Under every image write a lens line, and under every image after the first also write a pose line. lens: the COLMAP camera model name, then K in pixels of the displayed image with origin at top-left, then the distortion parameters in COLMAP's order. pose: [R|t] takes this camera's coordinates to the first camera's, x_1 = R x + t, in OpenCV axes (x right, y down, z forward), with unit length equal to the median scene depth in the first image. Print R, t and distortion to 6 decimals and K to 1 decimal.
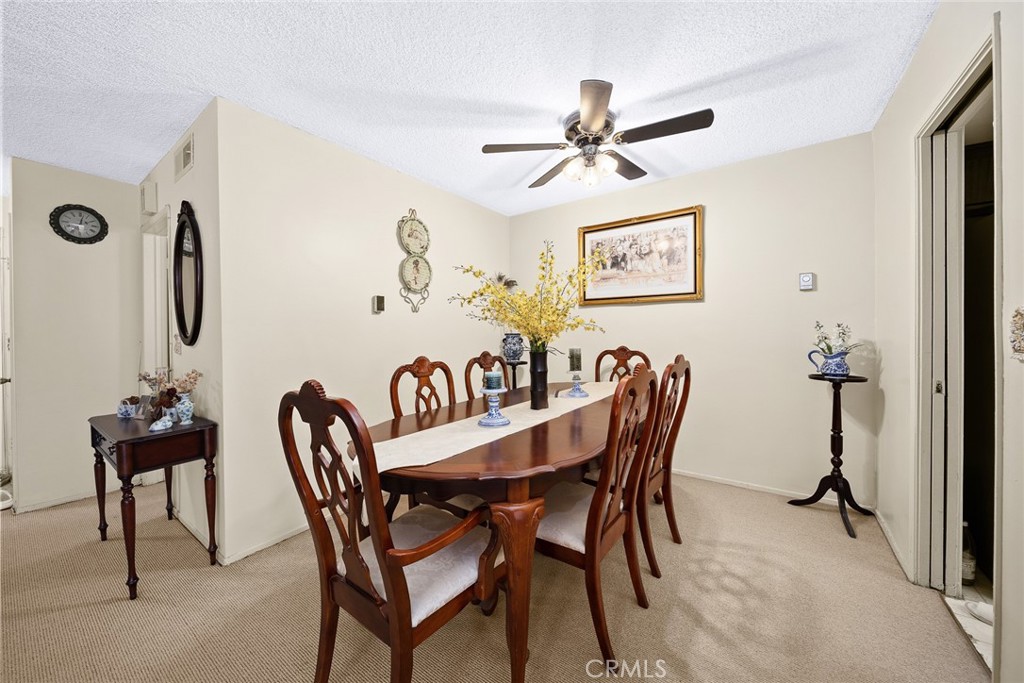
lens RADIAL K [[358.6, 0, 516.6], [0, 358.6, 337.8], [0, 0, 1]] dist [-0.013280, -0.000332]
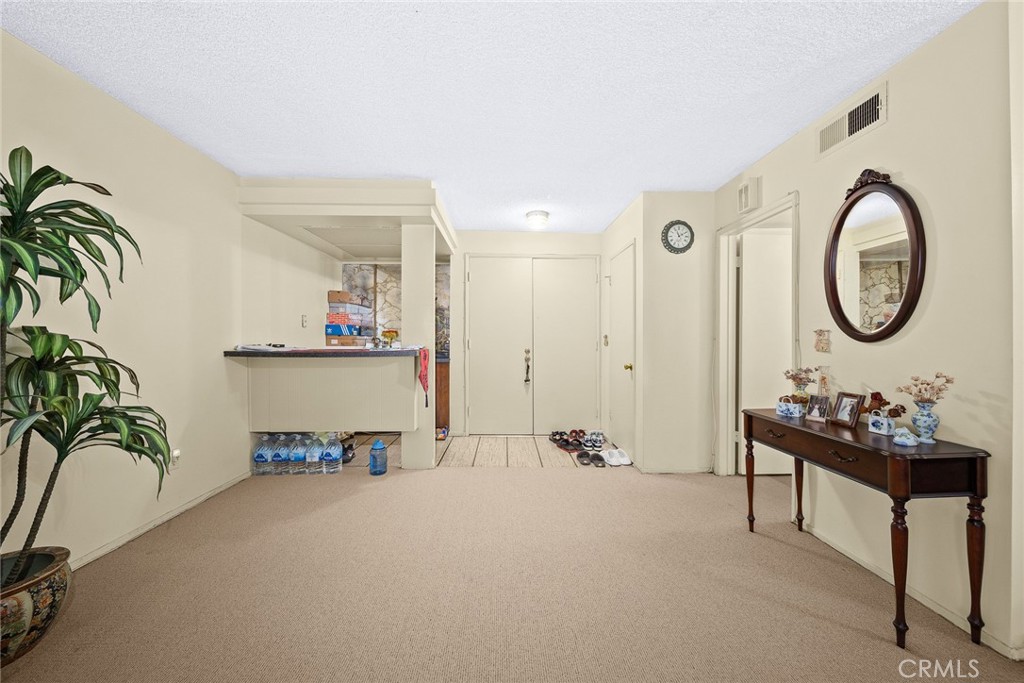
lens RADIAL K [[358.6, 0, 516.6], [0, 358.6, 337.8], [0, 0, 1]] dist [-0.013280, -0.000332]
pose [[0.592179, 0.009276, -0.805753, -0.849001], [-0.013357, 0.999909, 0.001695, 0.024125], [0.805696, 0.009759, 0.592249, -0.186229]]
